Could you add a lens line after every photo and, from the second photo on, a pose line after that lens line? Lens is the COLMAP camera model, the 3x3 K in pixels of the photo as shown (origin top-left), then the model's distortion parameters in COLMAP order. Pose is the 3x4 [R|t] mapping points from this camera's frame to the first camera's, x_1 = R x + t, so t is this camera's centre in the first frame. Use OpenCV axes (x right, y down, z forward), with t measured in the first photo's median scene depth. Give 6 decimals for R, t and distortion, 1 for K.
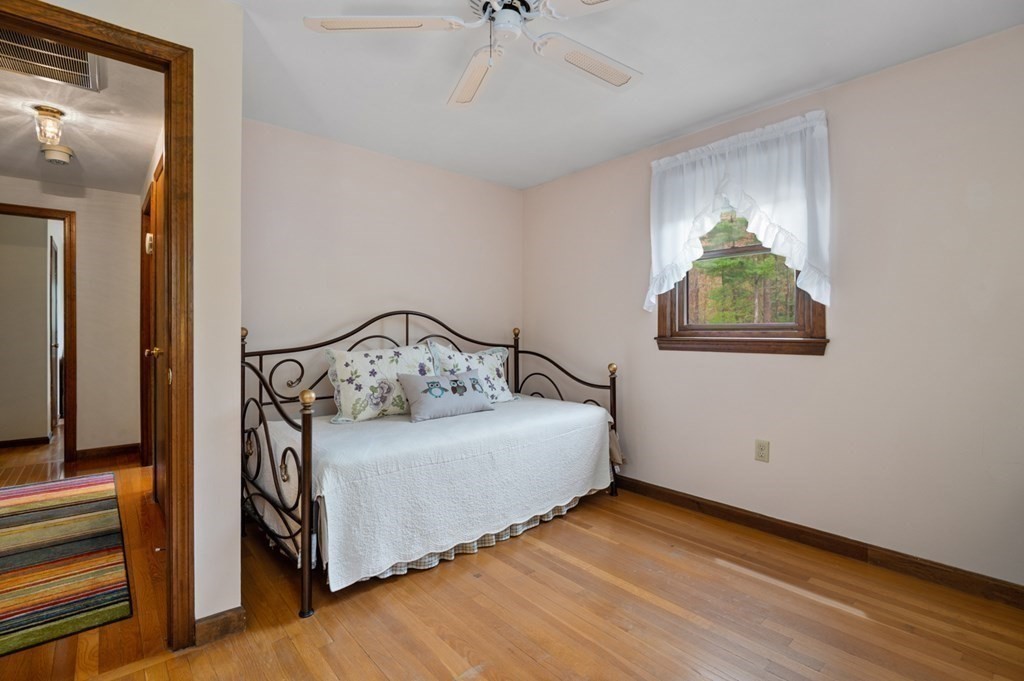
lens RADIAL K [[496.0, 0, 515.4], [0, 496.0, 334.6], [0, 0, 1]] dist [-0.003939, -0.000634]
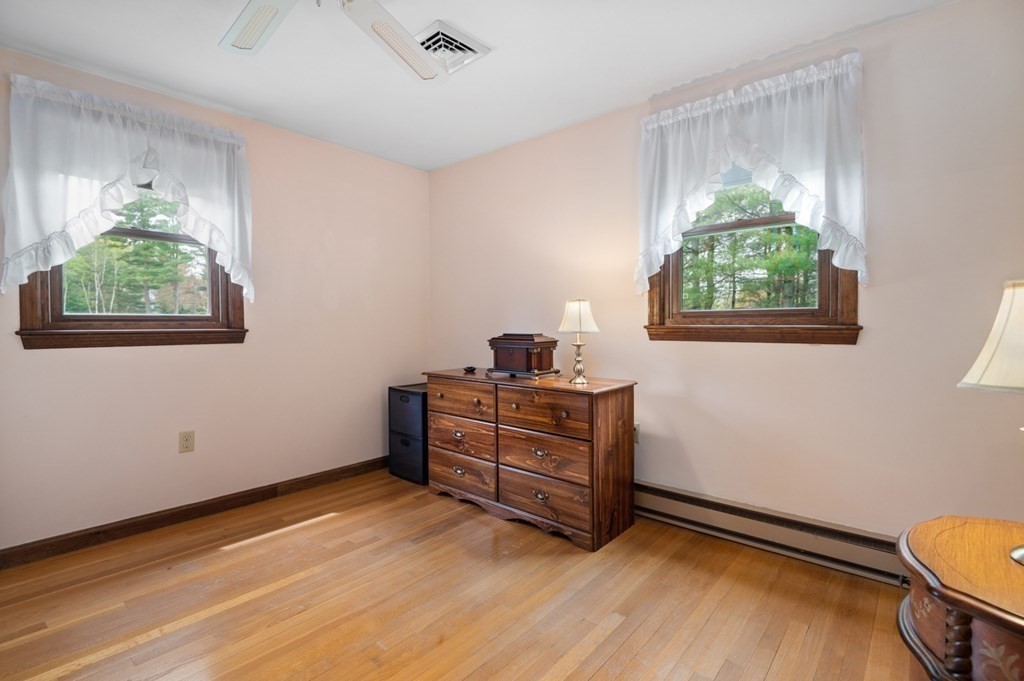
lens RADIAL K [[496.0, 0, 517.1], [0, 496.0, 338.0], [0, 0, 1]] dist [-0.003939, -0.000634]
pose [[-0.179628, -0.031912, 0.983217, -0.603763], [0.003868, 0.999443, 0.033146, -0.005896], [-0.983727, 0.009757, -0.179405, 0.519423]]
